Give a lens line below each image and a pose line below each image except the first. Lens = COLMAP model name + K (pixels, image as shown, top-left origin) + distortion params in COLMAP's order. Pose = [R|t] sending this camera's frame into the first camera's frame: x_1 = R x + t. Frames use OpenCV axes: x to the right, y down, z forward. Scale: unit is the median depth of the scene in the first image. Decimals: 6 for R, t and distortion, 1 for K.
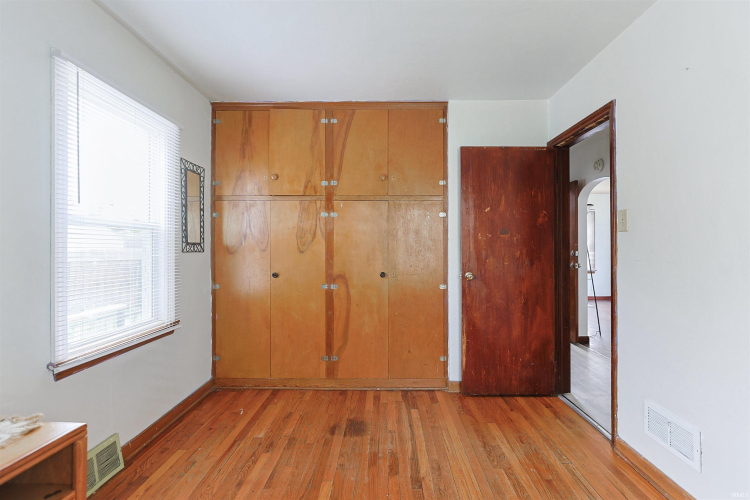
lens RADIAL K [[360.9, 0, 379.0], [0, 360.9, 245.8], [0, 0, 1]] dist [-0.019842, 0.012828]
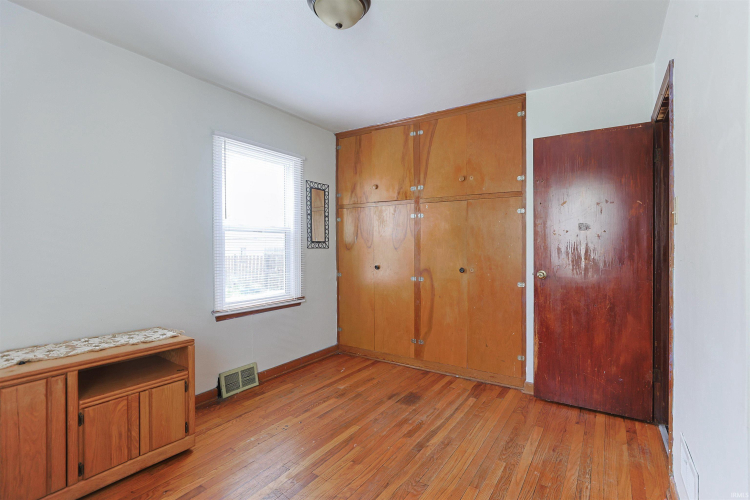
lens RADIAL K [[360.9, 0, 379.0], [0, 360.9, 245.8], [0, 0, 1]] dist [-0.019842, 0.012828]
pose [[0.845161, 0.000855, -0.534510, 0.395011], [0.004779, 0.999947, 0.009155, -0.002376], [0.534490, -0.010292, 0.845112, -0.030223]]
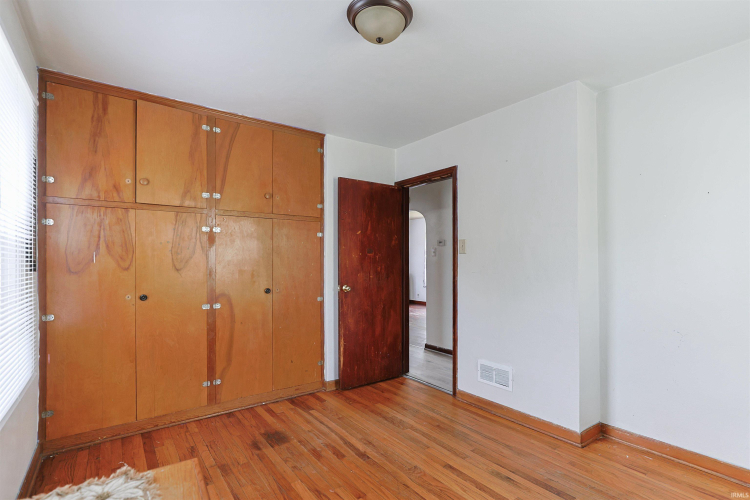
lens RADIAL K [[369.3, 0, 376.4], [0, 369.3, 260.3], [0, 0, 1]] dist [0.000291, 0.001605]
pose [[0.797912, 0.000615, 0.602773, -0.399229], [-0.002331, 0.999995, 0.002066, -0.009839], [-0.602769, -0.003053, 0.797910, -0.024212]]
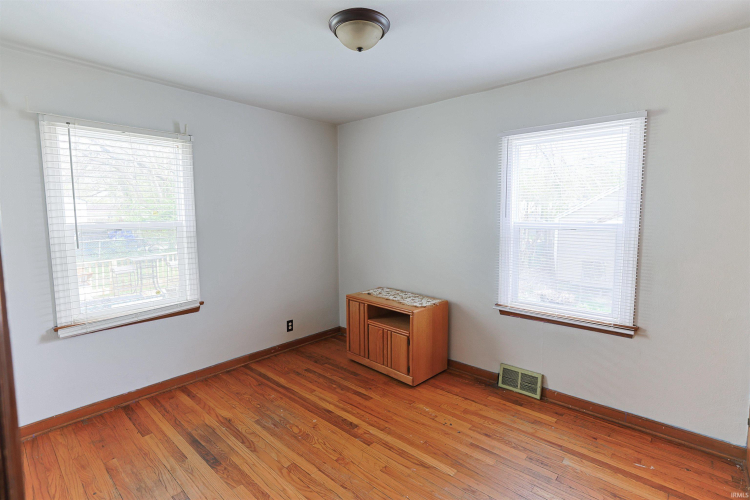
lens RADIAL K [[360.9, 0, 379.0], [0, 360.9, 245.8], [0, 0, 1]] dist [-0.019842, 0.012828]
pose [[-0.650159, 0.073186, -0.756265, 0.503182], [0.009847, 0.996078, 0.087929, -0.082927], [0.759735, 0.049721, -0.648330, 0.961629]]
